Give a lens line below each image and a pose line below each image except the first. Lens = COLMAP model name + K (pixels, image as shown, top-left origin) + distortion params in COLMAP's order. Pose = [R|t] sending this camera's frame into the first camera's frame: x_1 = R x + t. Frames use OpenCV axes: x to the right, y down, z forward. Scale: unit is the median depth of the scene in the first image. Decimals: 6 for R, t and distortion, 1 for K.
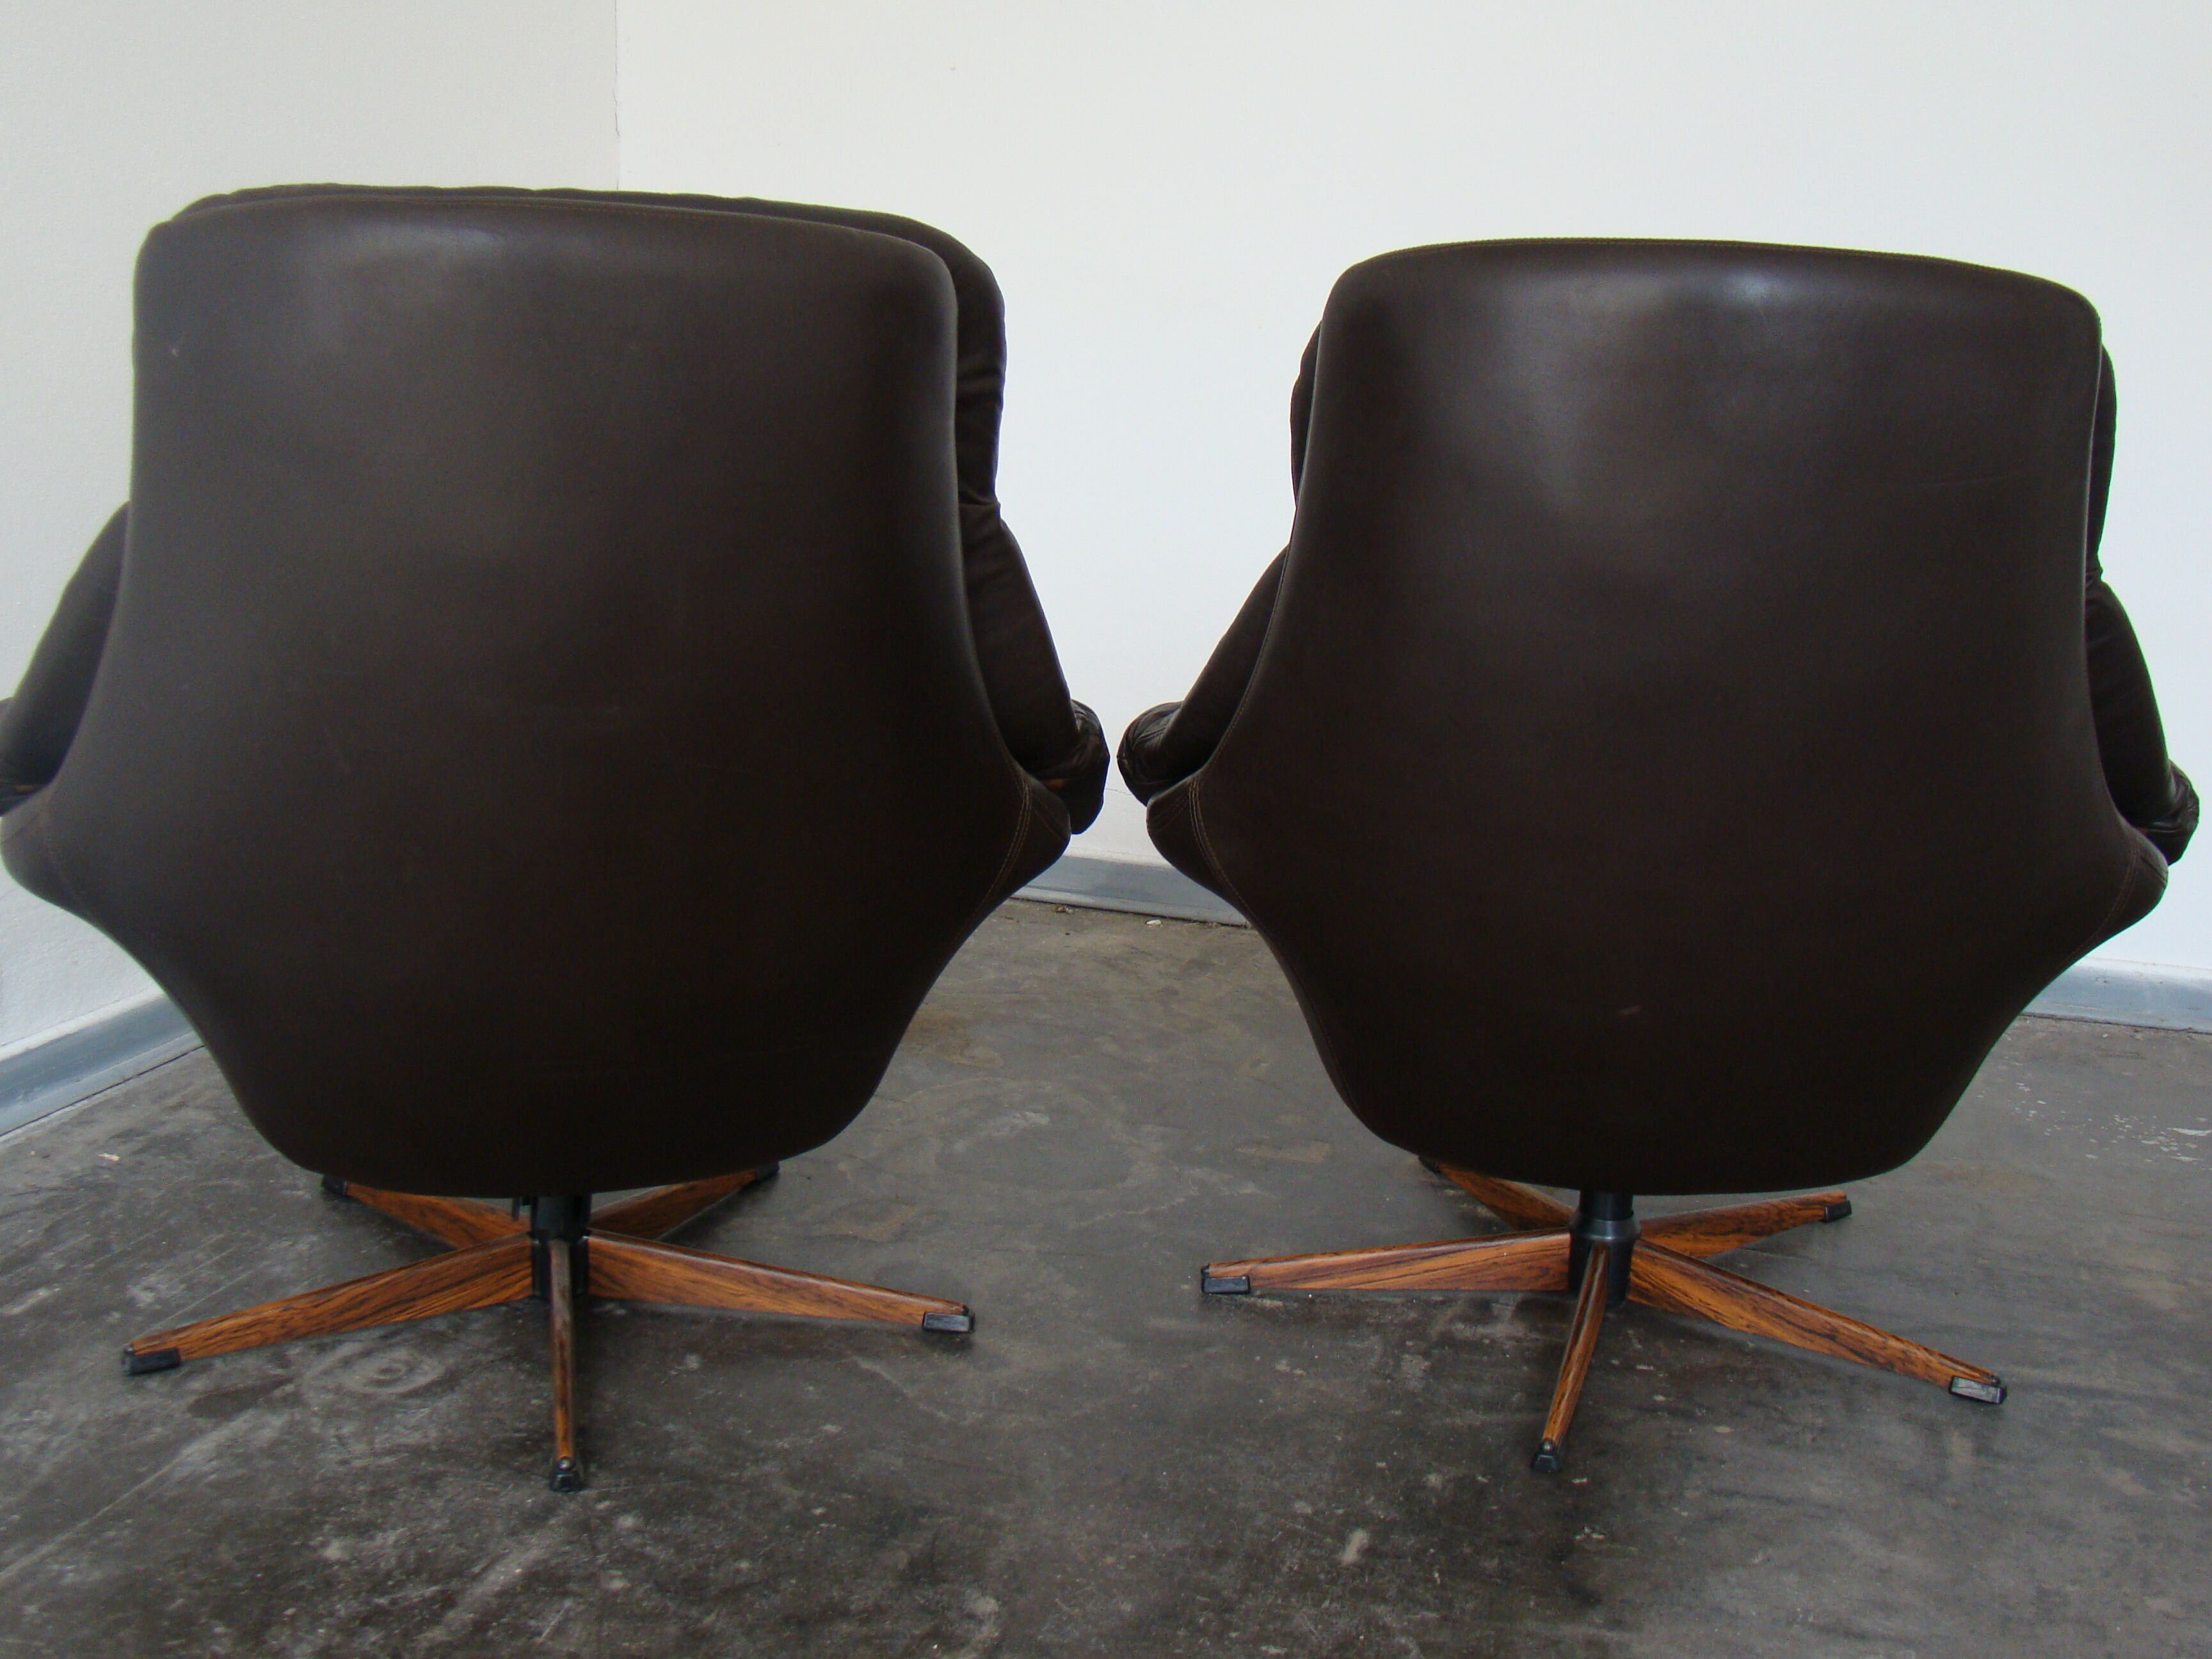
lens RADIAL K [[2499.9, 0, 1114.3], [0, 2499.9, 812.9], [0, 0, 1]] dist [-0.039069, 0.000000]
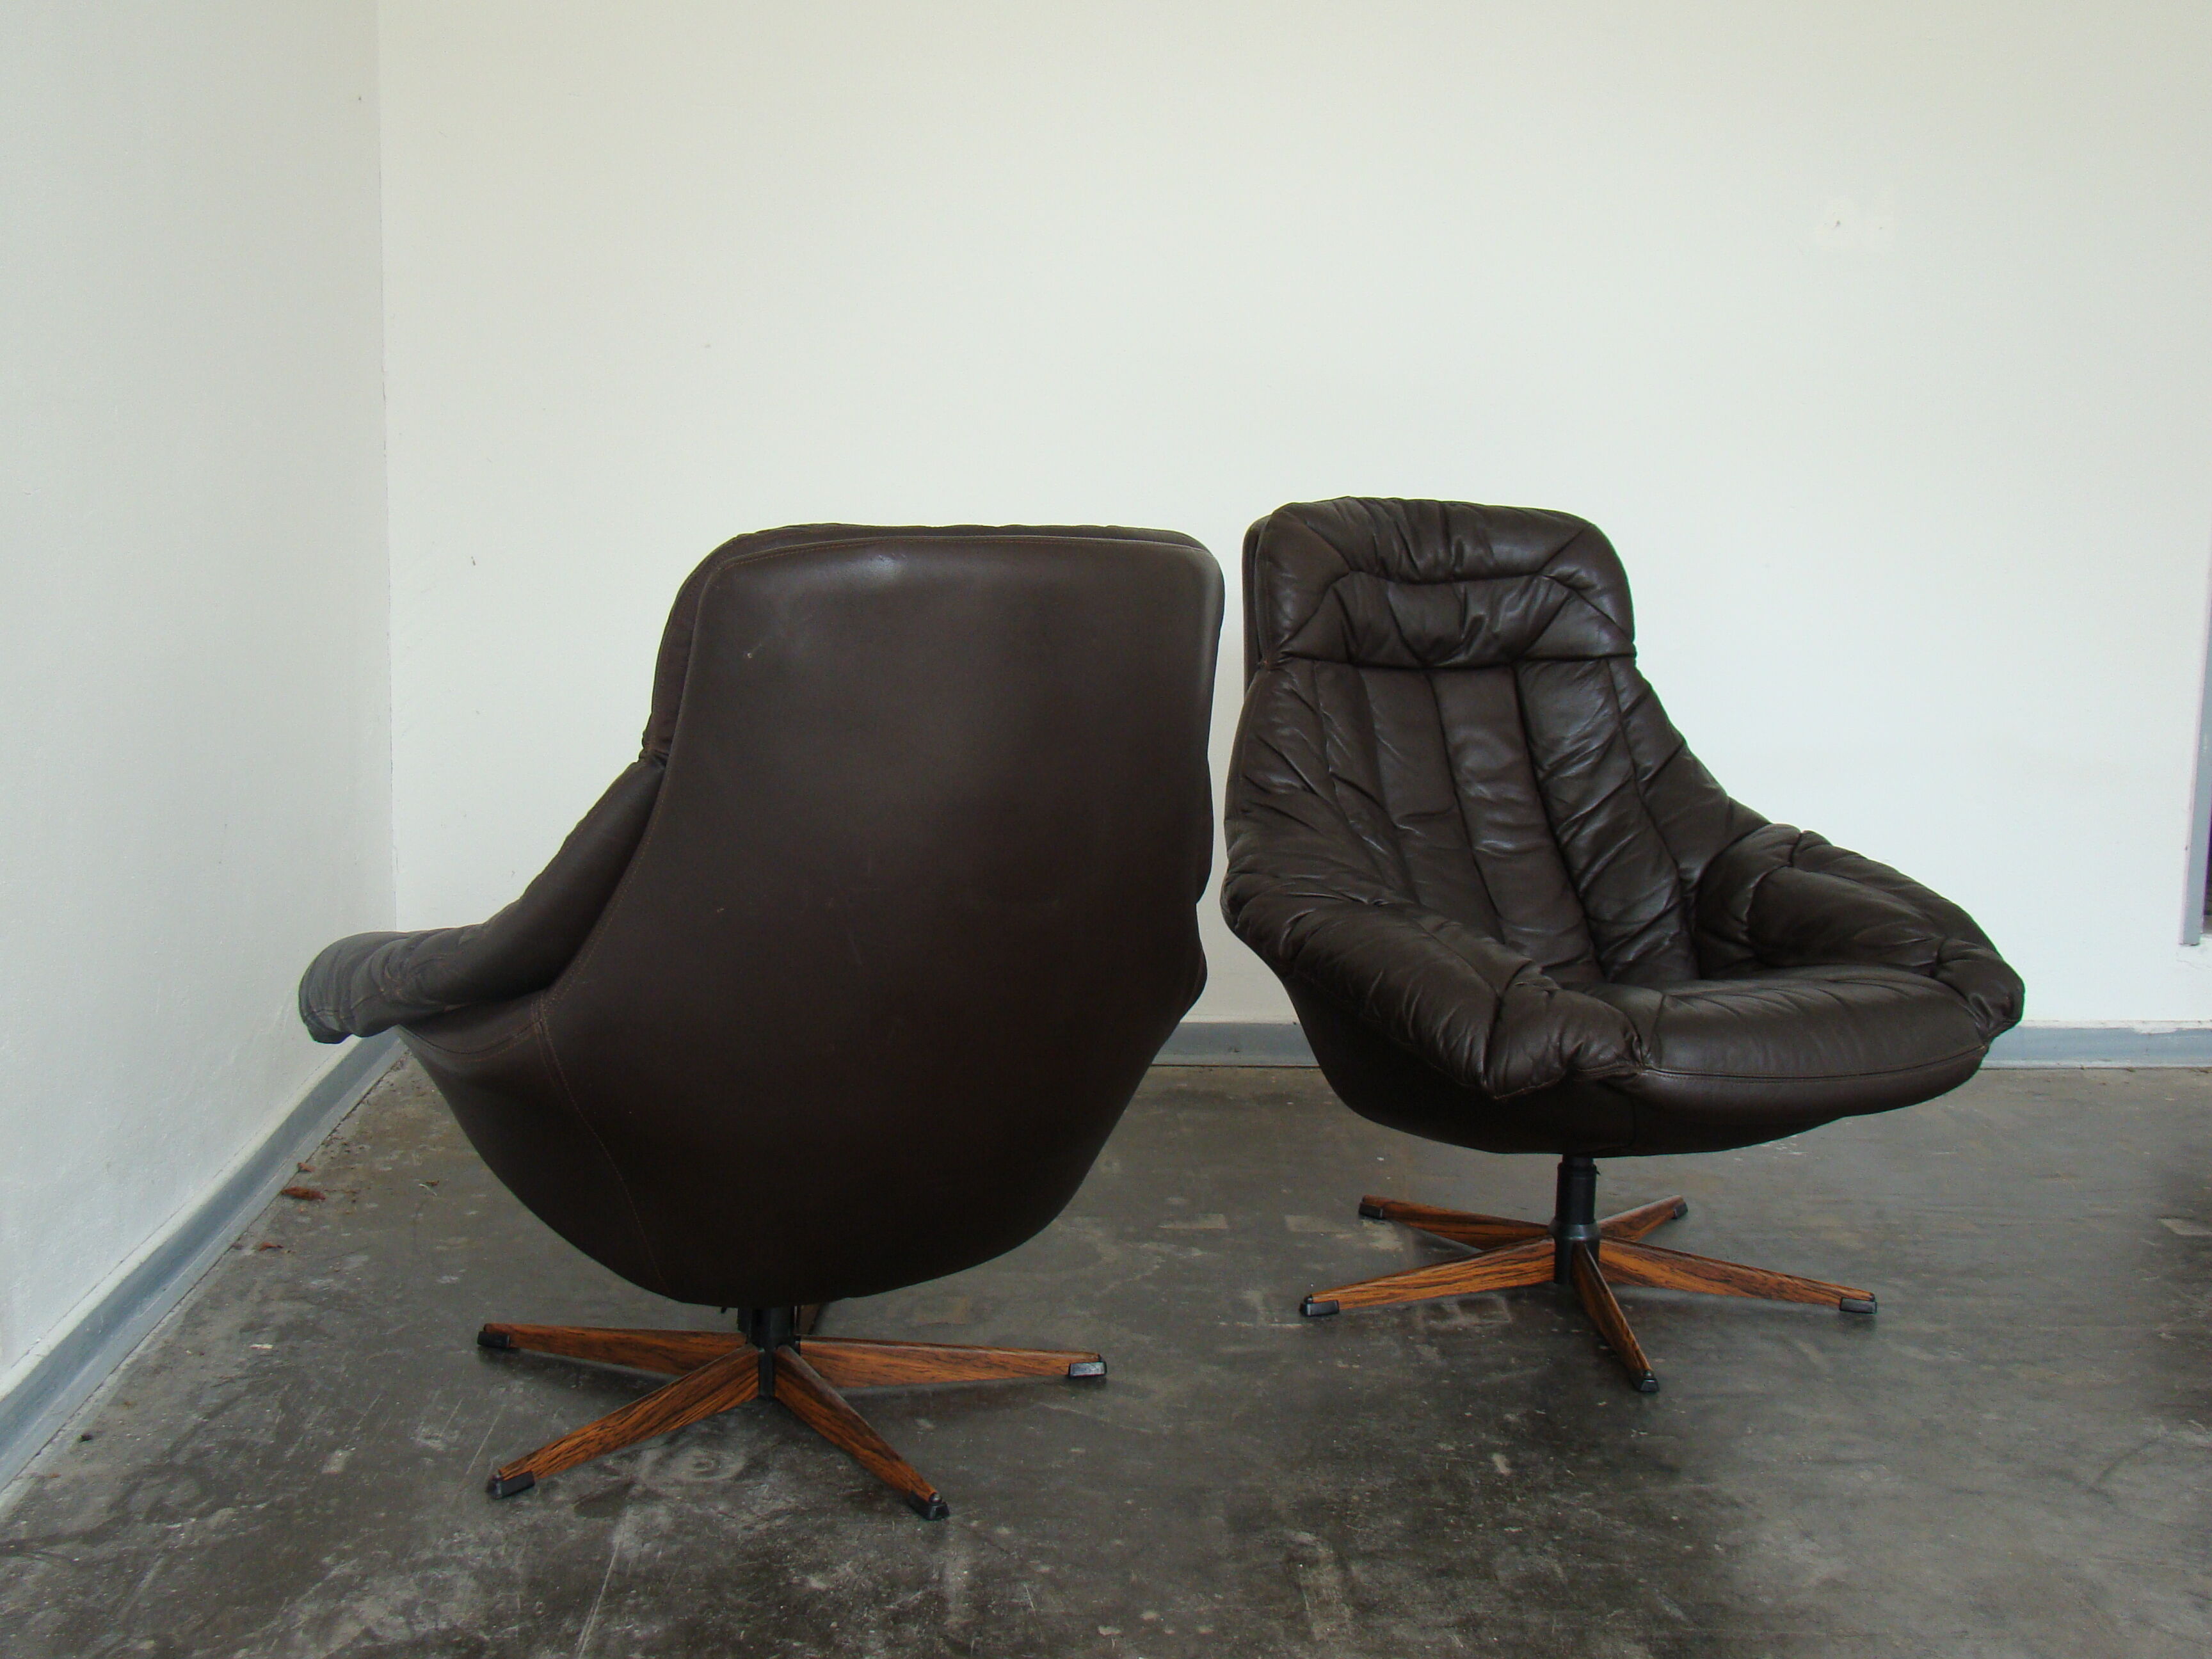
lens RADIAL K [[2499.9, 0, 1103.6], [0, 2499.9, 833.2], [0, 0, 1]] dist [-0.039069, 0.000000]
pose [[0.937369, -0.064408, 0.342330, -0.496553], [0.083178, 0.995715, -0.040417, -0.017007], [-0.338260, 0.066360, 0.938710, -0.226011]]
